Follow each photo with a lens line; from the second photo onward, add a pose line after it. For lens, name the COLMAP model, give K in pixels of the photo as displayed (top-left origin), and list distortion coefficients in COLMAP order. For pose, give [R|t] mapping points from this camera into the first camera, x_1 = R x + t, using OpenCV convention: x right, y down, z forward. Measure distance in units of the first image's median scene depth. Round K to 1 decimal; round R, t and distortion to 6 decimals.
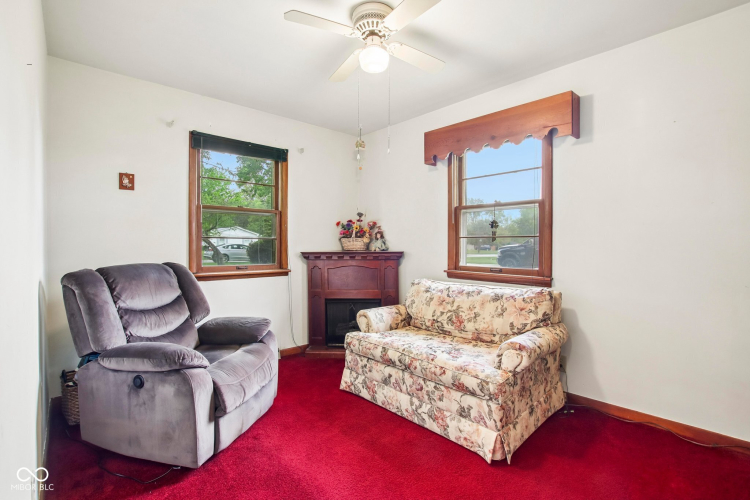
lens RADIAL K [[352.5, 0, 375.2], [0, 352.5, 247.7], [0, 0, 1]] dist [-0.032578, 0.002660]
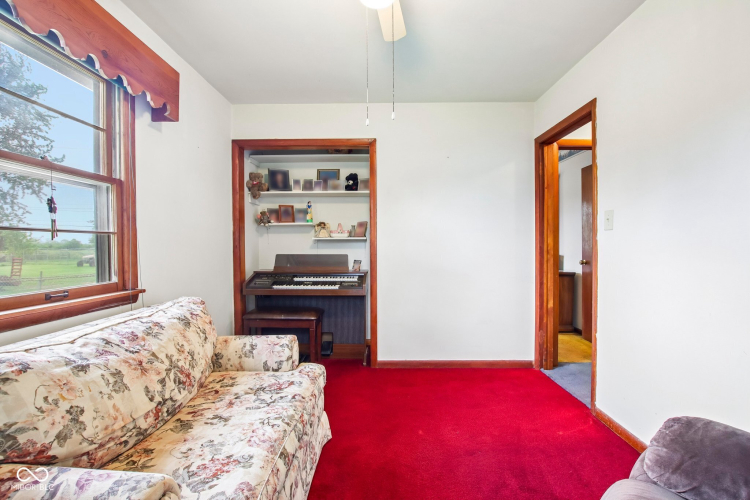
lens RADIAL K [[352.5, 0, 375.1], [0, 352.5, 249.2], [0, 0, 1]] dist [-0.032578, 0.002660]
pose [[-0.734551, -0.004673, 0.678537, -0.387922], [0.010276, 0.999785, 0.018010, -0.008675], [-0.678475, 0.020202, -0.734345, 1.226139]]
